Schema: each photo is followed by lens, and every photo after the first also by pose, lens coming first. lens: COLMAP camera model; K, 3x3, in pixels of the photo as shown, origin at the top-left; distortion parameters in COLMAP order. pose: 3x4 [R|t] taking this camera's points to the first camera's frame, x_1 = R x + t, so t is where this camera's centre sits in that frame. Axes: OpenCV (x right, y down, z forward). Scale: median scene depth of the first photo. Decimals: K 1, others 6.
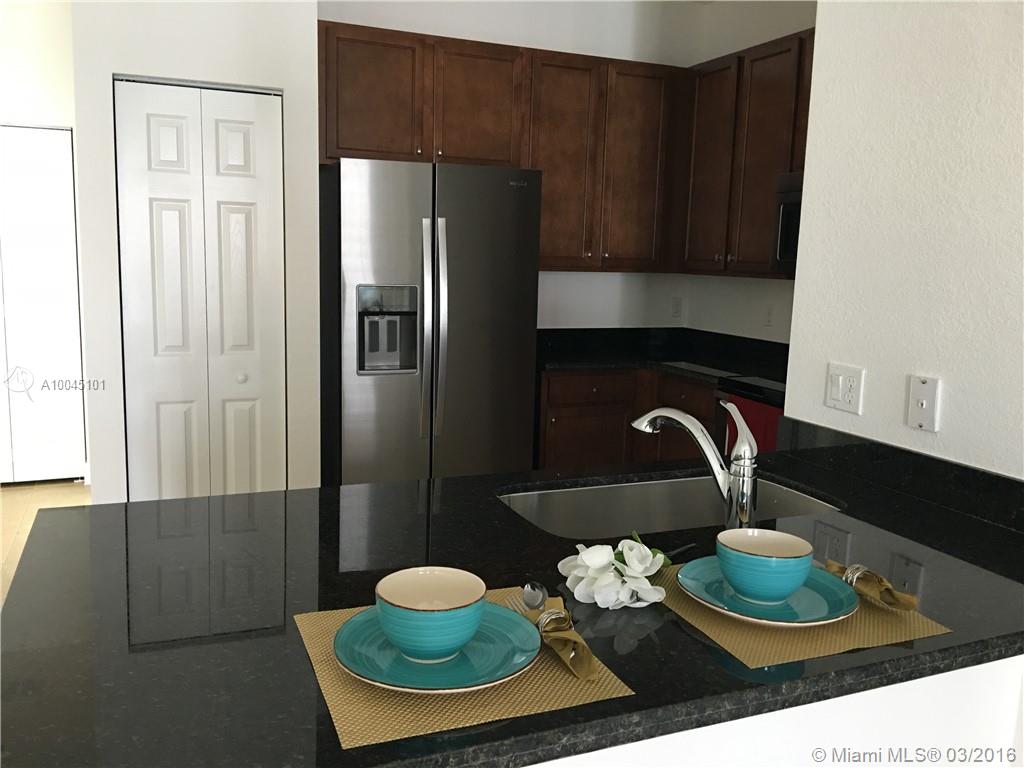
lens RADIAL K [[863.4, 0, 512.0], [0, 863.4, 384.0], [0, 0, 1]] dist [0.006608, 0.003487]
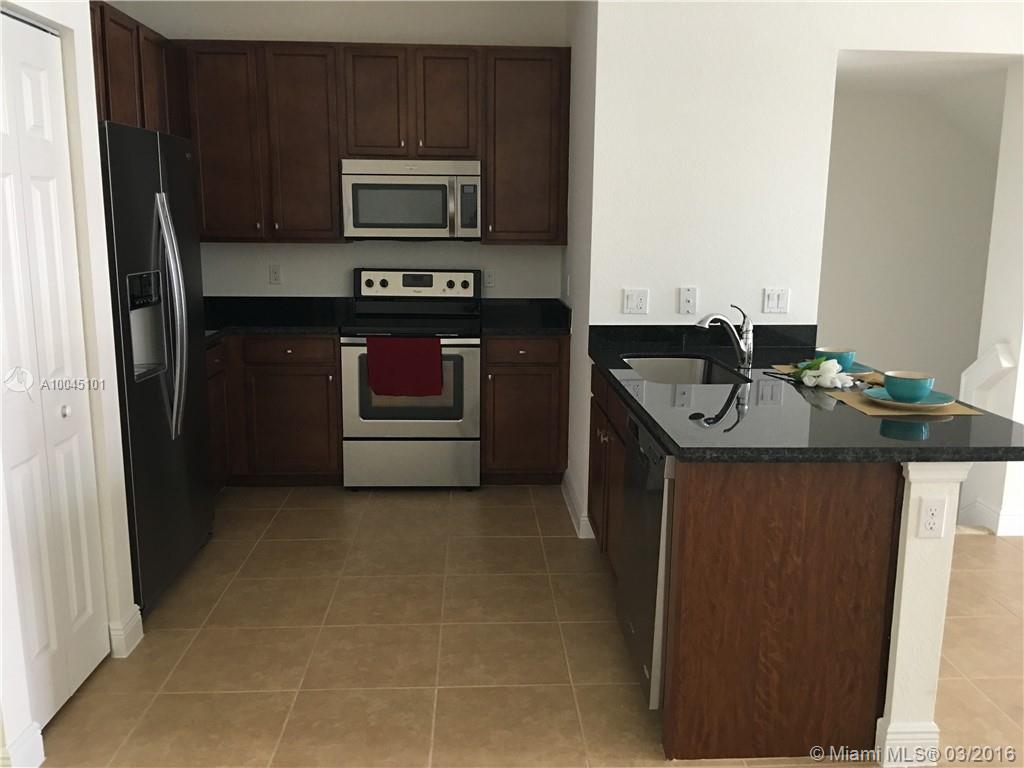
lens RADIAL K [[863.4, 0, 512.0], [0, 863.4, 384.0], [0, 0, 1]] dist [0.006608, 0.003487]
pose [[0.348589, -0.187384, 0.918354, -1.199301], [0.136490, 0.979515, 0.148054, -0.108959], [-0.927284, 0.073736, 0.367024, 0.494917]]
